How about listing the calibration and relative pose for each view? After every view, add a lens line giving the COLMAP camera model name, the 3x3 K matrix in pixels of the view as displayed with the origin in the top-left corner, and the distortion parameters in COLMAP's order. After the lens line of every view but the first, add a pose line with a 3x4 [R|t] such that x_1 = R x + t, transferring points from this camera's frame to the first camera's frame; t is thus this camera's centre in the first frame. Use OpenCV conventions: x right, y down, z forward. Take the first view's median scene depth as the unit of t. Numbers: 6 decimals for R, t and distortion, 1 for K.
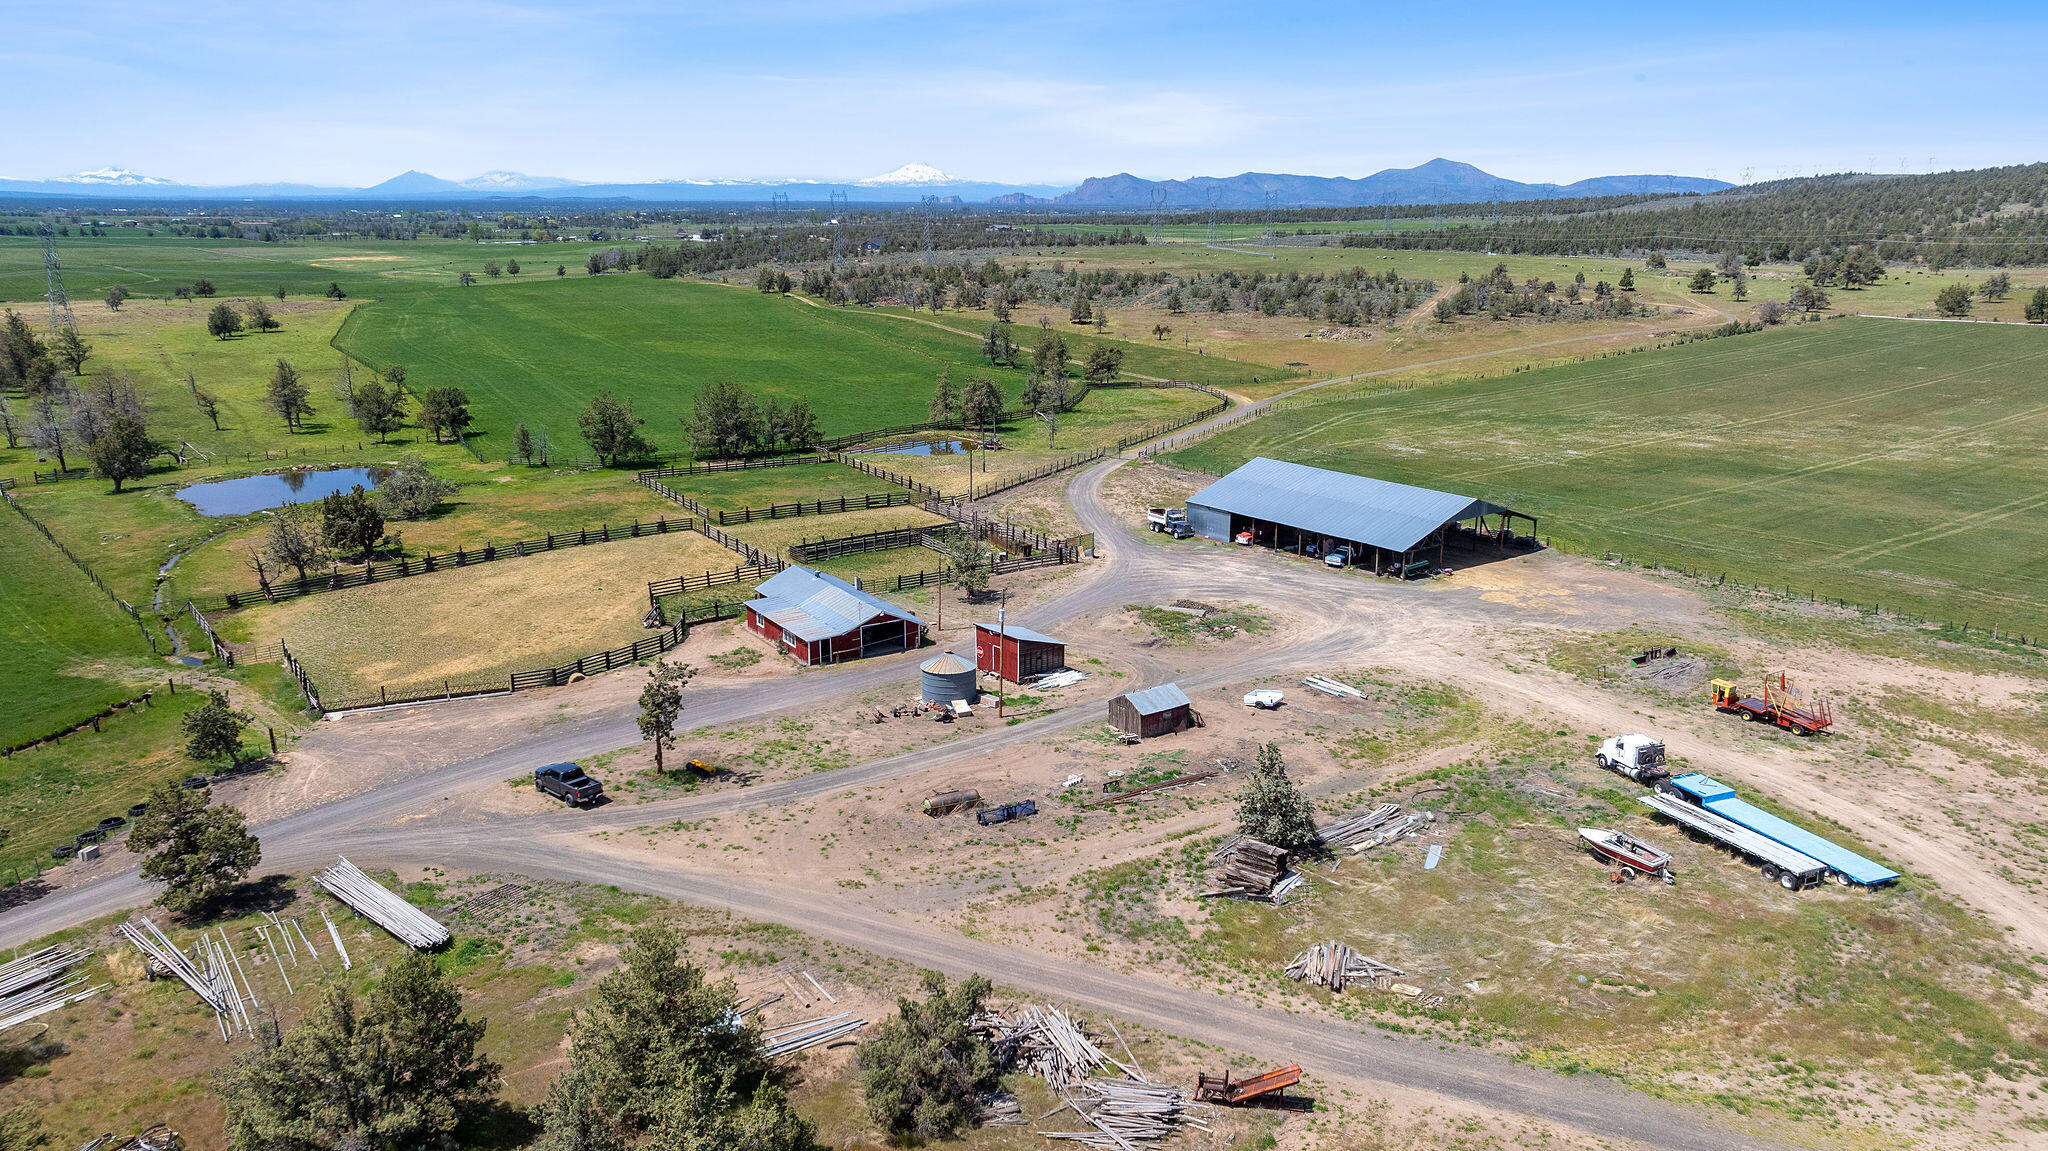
lens RADIAL K [[1451.2, 0, 1023.2], [0, 1451.2, 522.4], [0, 0, 1]] dist [-0.014150, 0.008225]
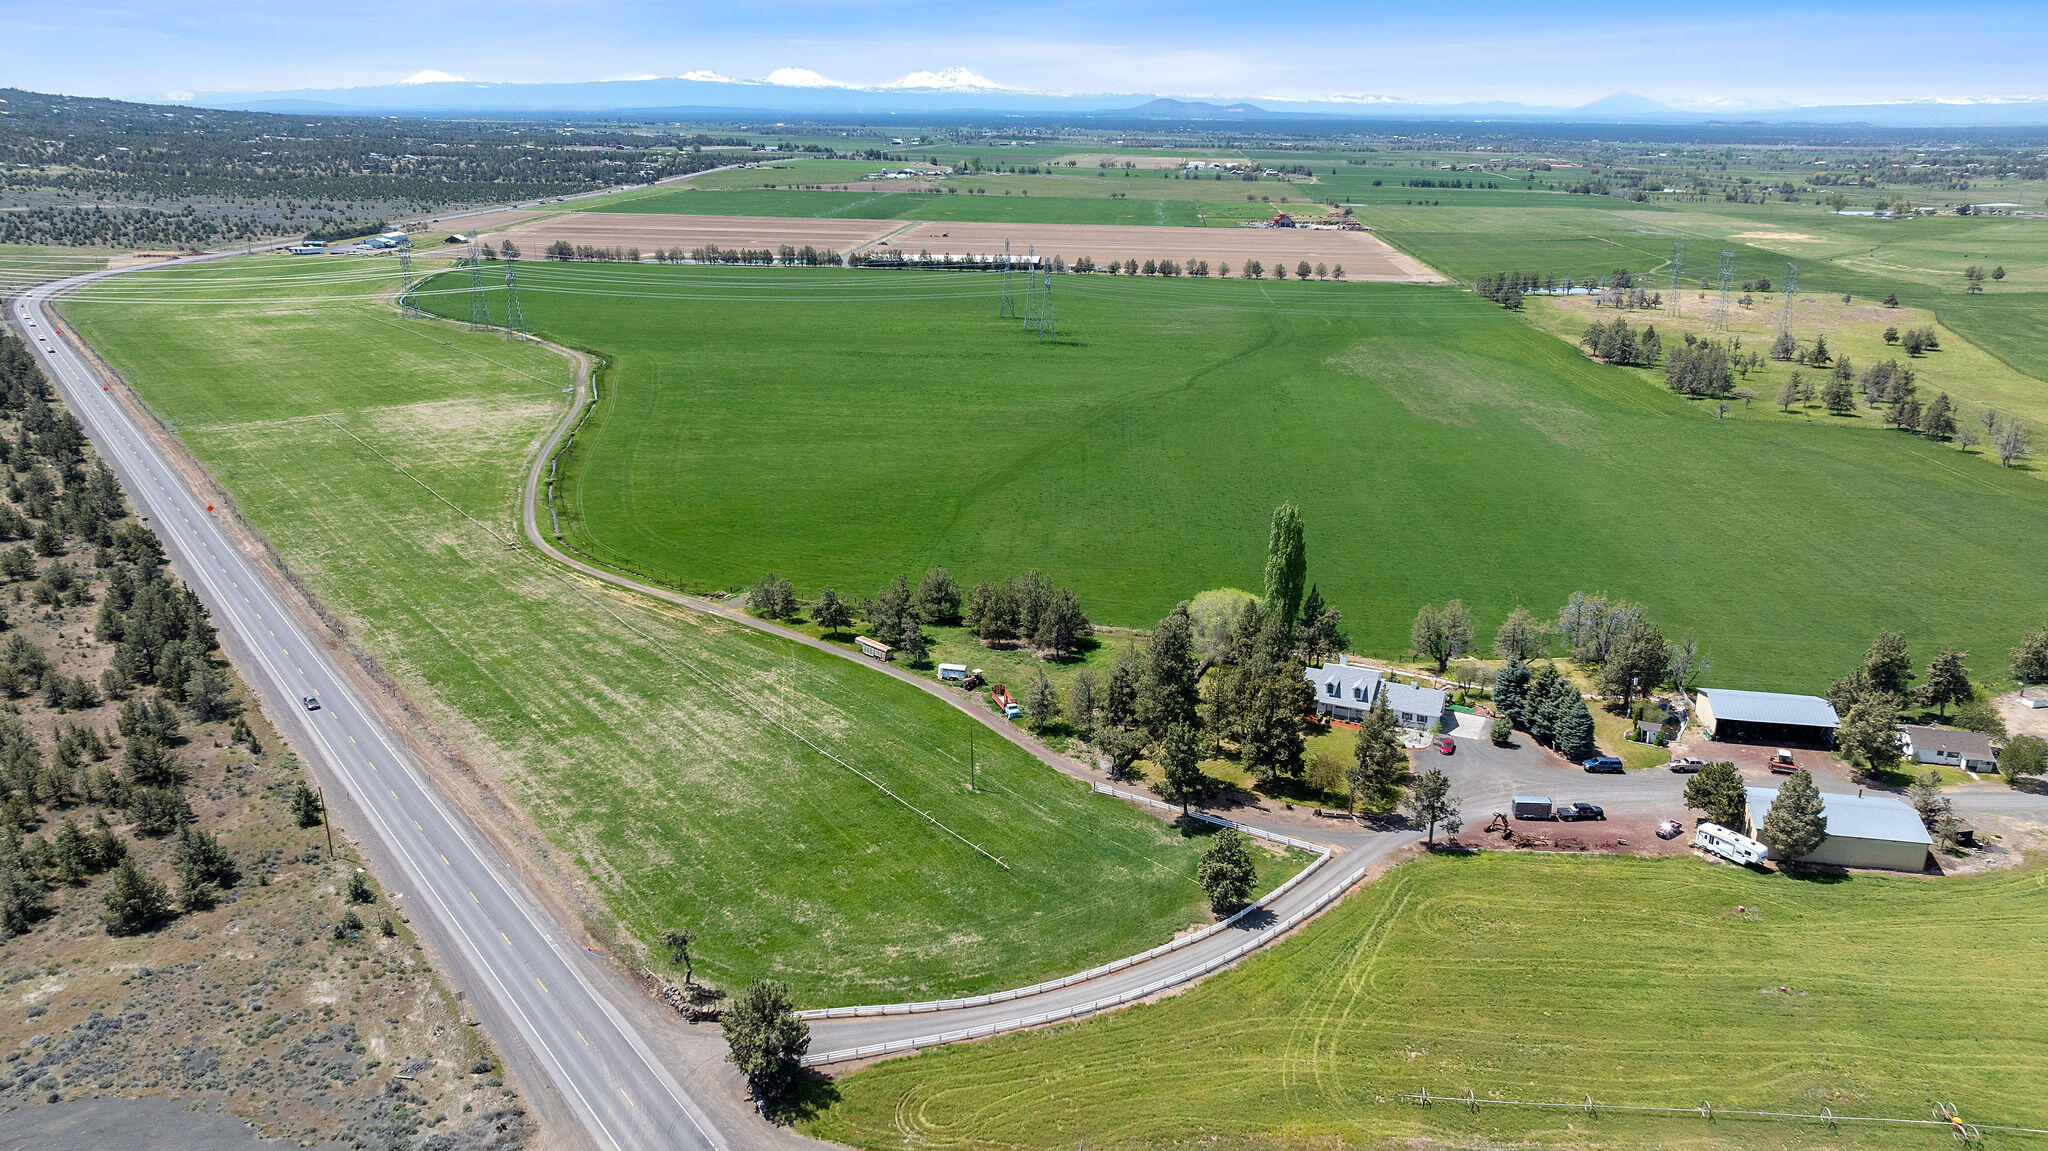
lens RADIAL K [[1439.8, 0, 1024.0], [0, 1439.8, 575.5], [0, 0, 1]] dist [-0.020612, -0.000956]
pose [[0.721821, 0.213273, -0.658399, -0.154617], [-0.153537, 0.976975, 0.148142, 0.006253], [0.674834, -0.005843, 0.737946, -0.431289]]
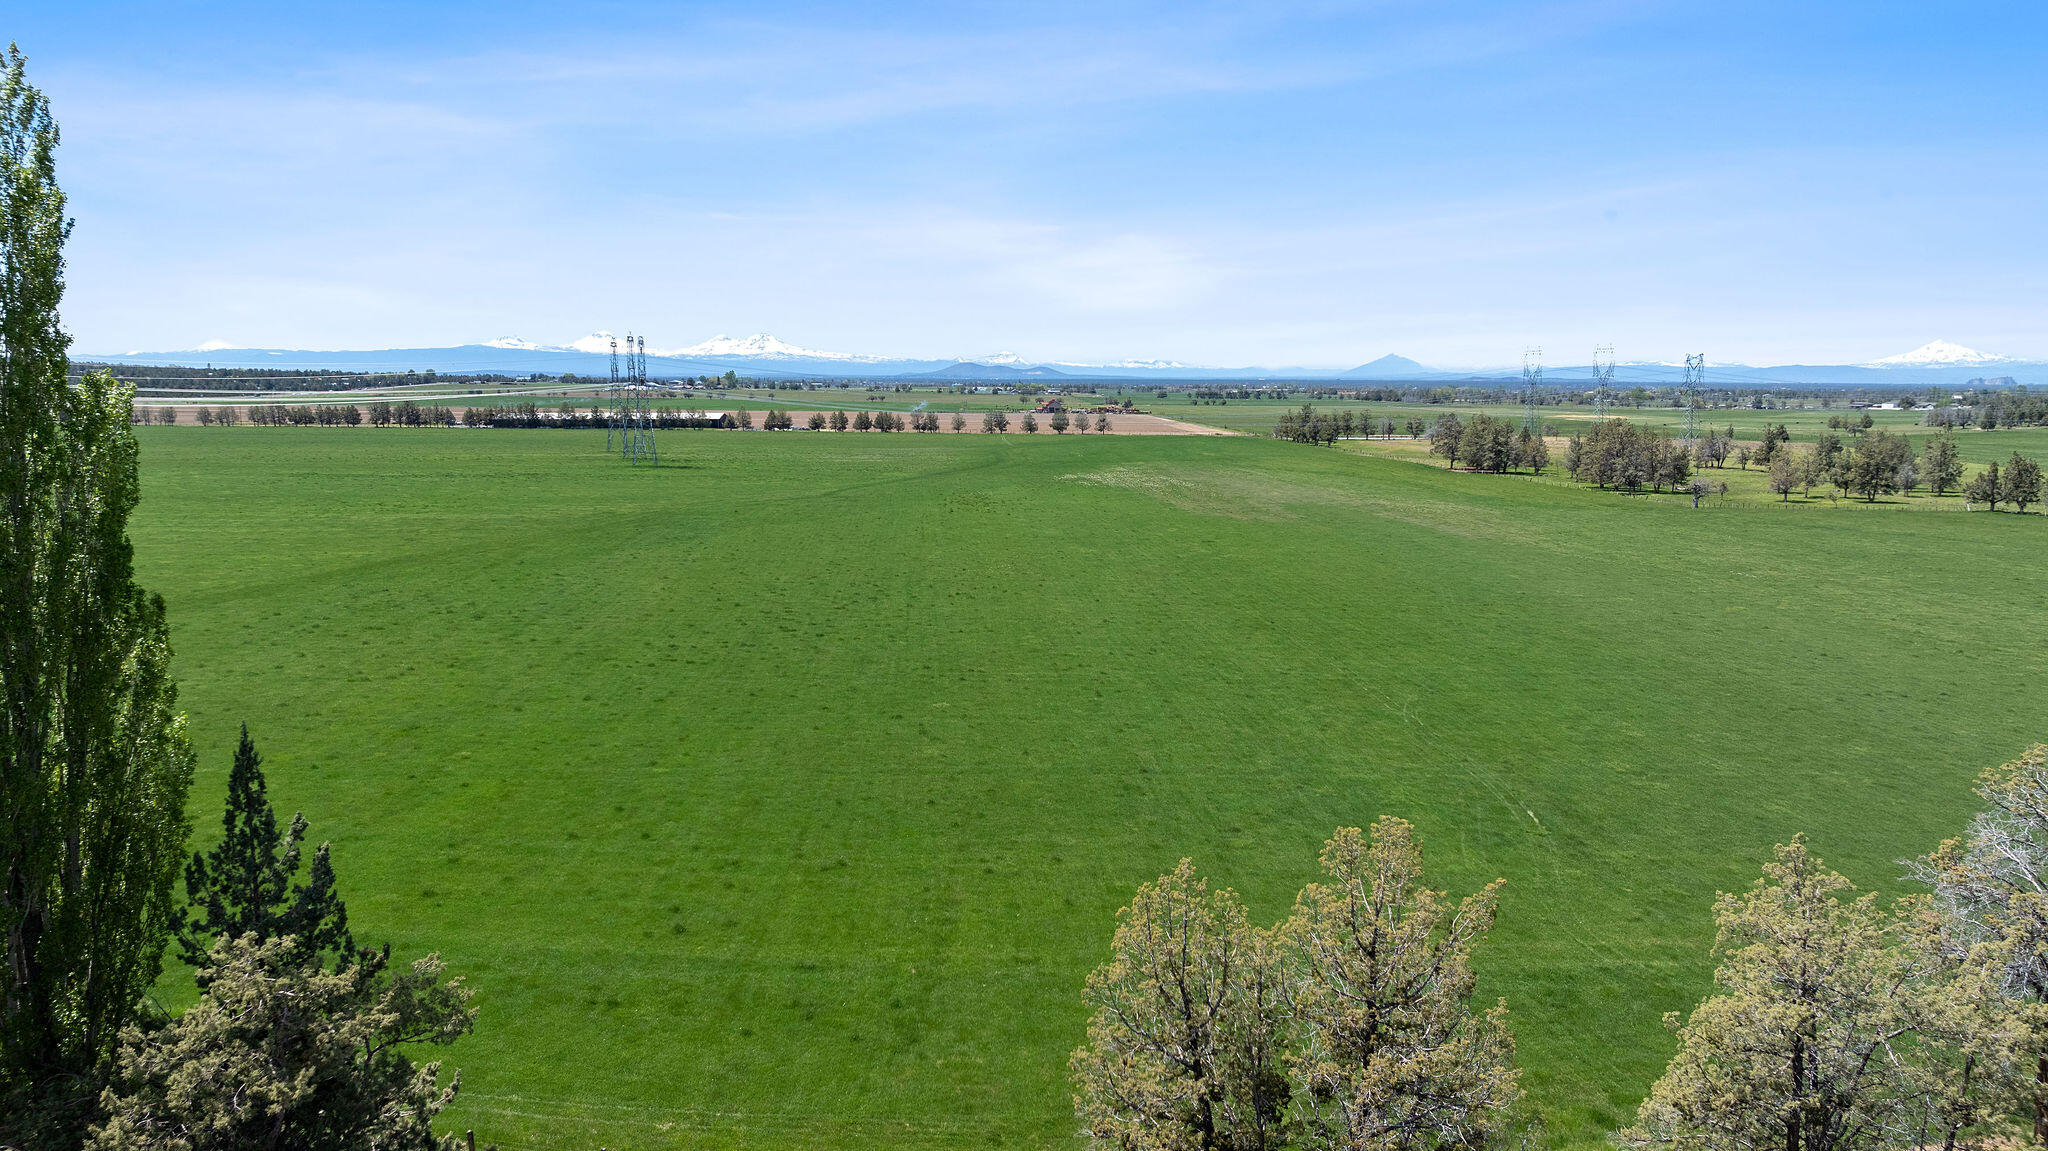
lens RADIAL K [[1438.4, 0, 1023.3], [0, 1438.4, 575.4], [0, 0, 1]] dist [-0.020007, 0.004838]
pose [[0.805659, 0.077973, -0.587226, -0.312952], [-0.127627, 0.990867, -0.043531, 0.049213], [0.578468, 0.110017, 0.808252, -0.099852]]
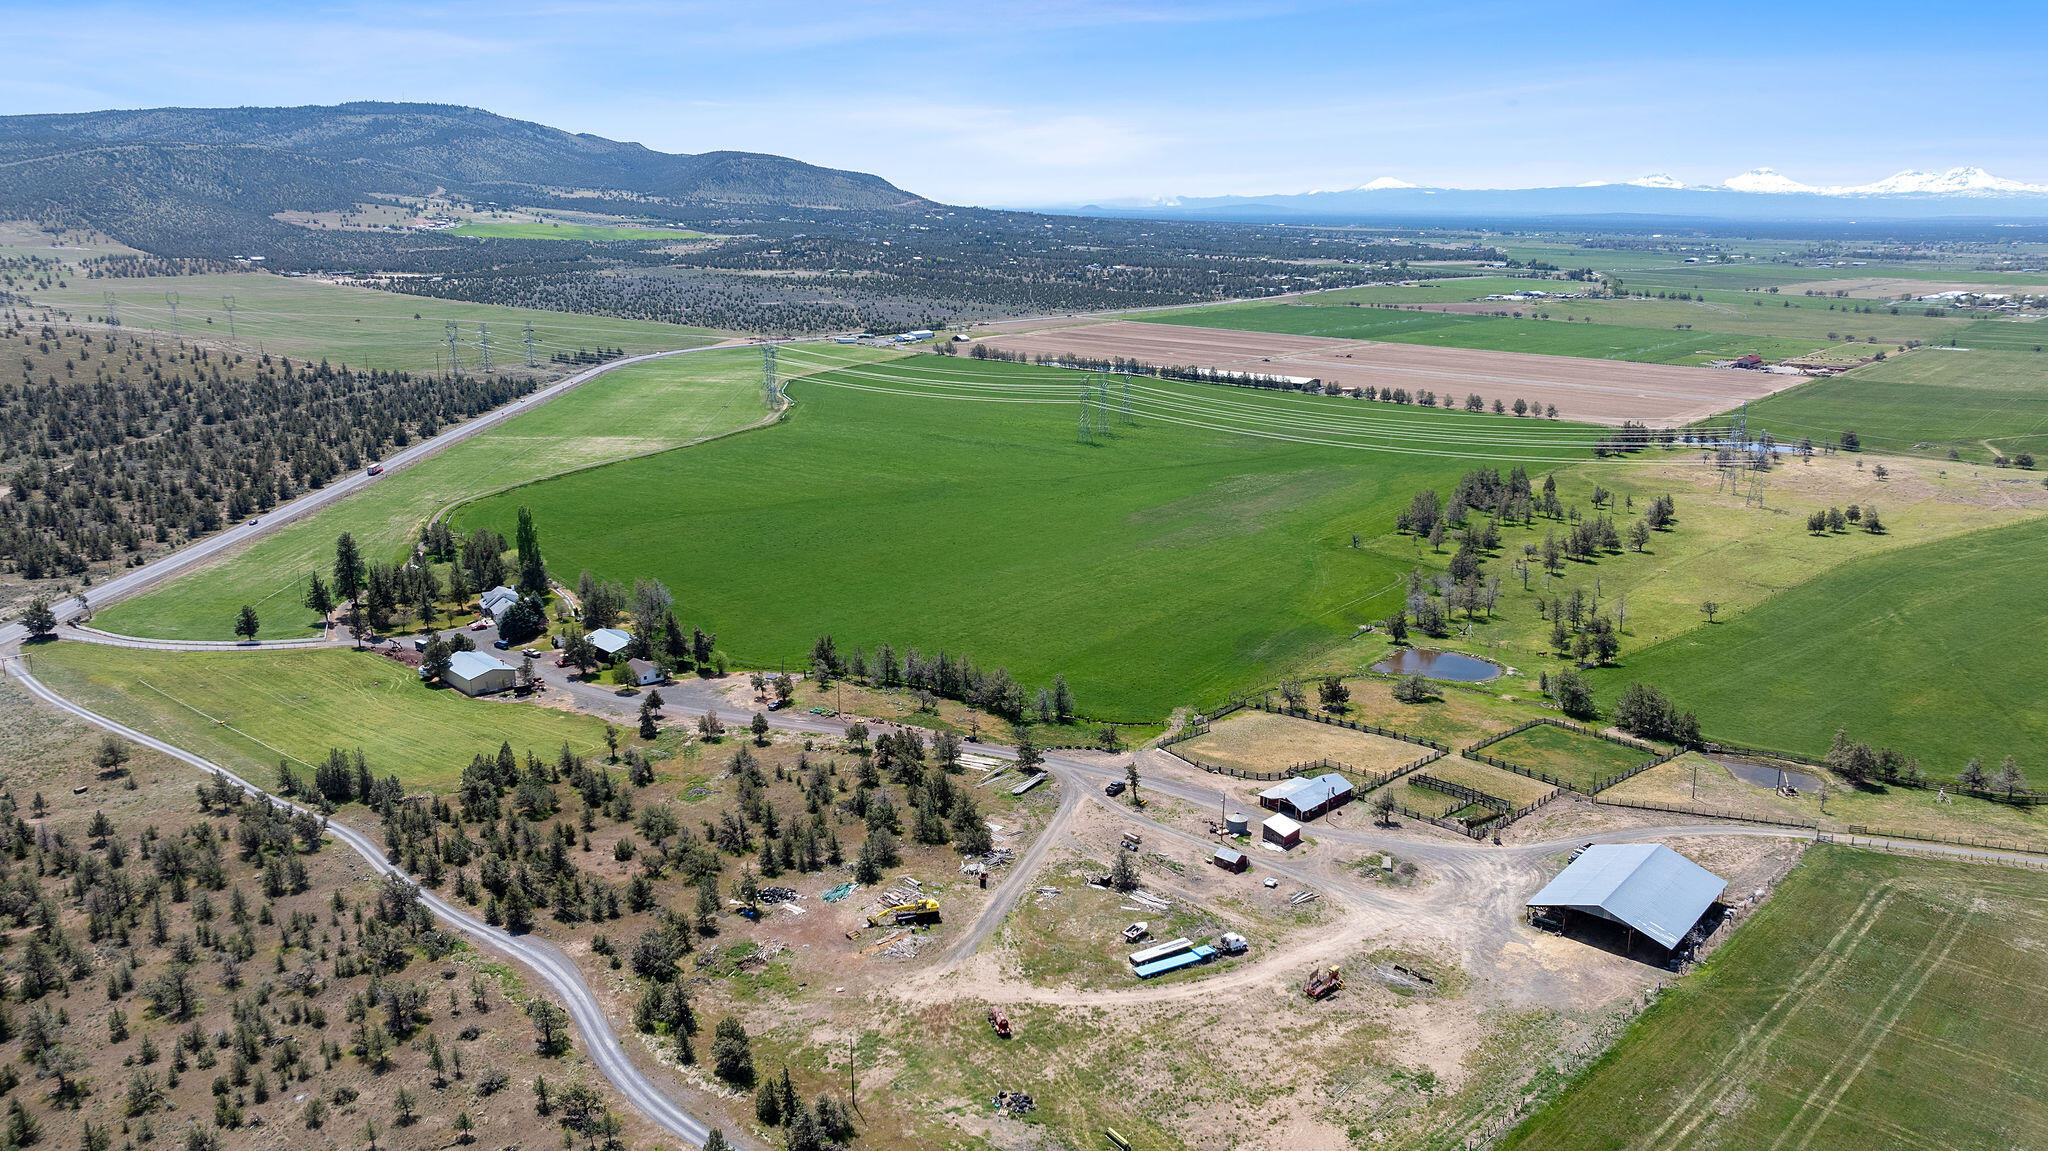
lens RADIAL K [[1444.1, 0, 1024.0], [0, 1444.1, 575.5], [0, 0, 1]] dist [-0.054624, 0.068294]
pose [[0.187008, 0.238011, -0.953089, 0.405874], [-0.216542, 0.956328, 0.196331, -0.134214], [0.958195, 0.169668, 0.230380, -0.001099]]
